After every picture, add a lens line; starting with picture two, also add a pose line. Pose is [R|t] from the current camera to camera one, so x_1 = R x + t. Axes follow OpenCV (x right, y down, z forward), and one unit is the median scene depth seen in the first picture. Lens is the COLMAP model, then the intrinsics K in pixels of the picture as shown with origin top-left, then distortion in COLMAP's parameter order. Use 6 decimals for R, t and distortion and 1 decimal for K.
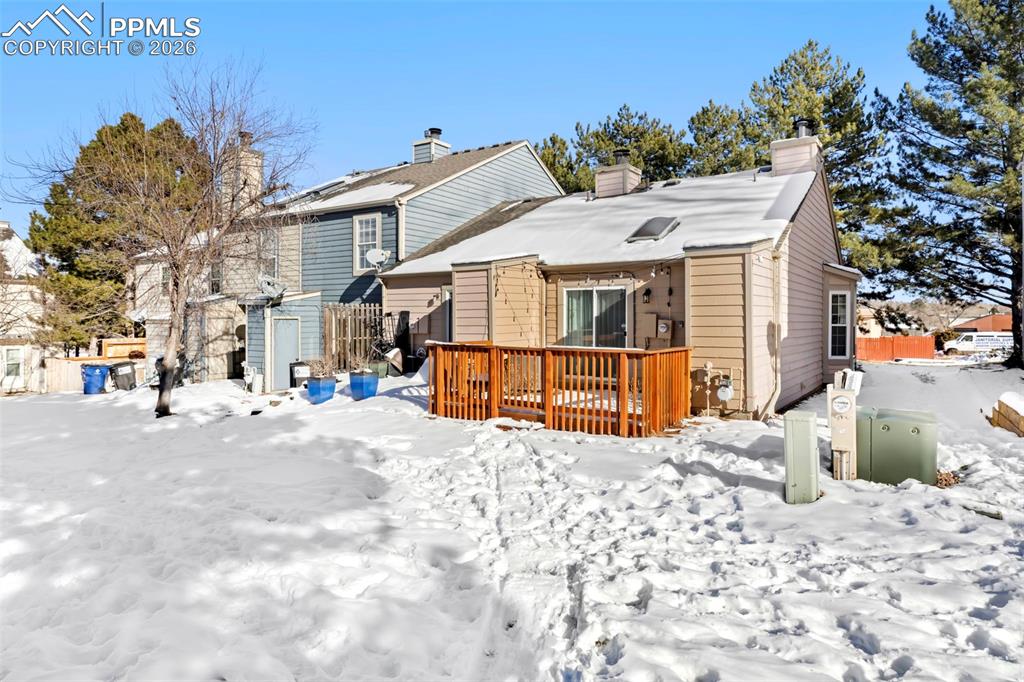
lens RADIAL K [[601.8, 0, 513.1], [0, 601.8, 330.3], [0, 0, 1]] dist [0.001964, 0.000430]
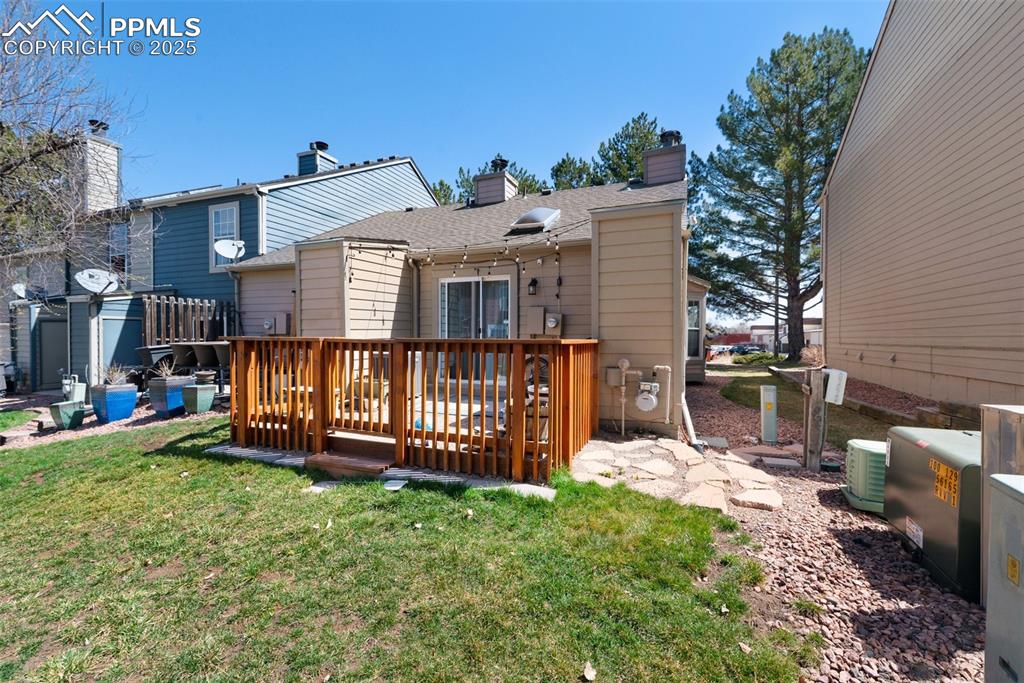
lens RADIAL K [[503.8, 0, 509.6], [0, 503.8, 348.1], [0, 0, 1]] dist [-0.001770, -0.000192]
pose [[0.979756, -0.007696, 0.200045, 0.017141], [0.004540, 0.999858, 0.016231, 0.008006], [-0.200142, -0.014994, 0.979652, 0.116177]]
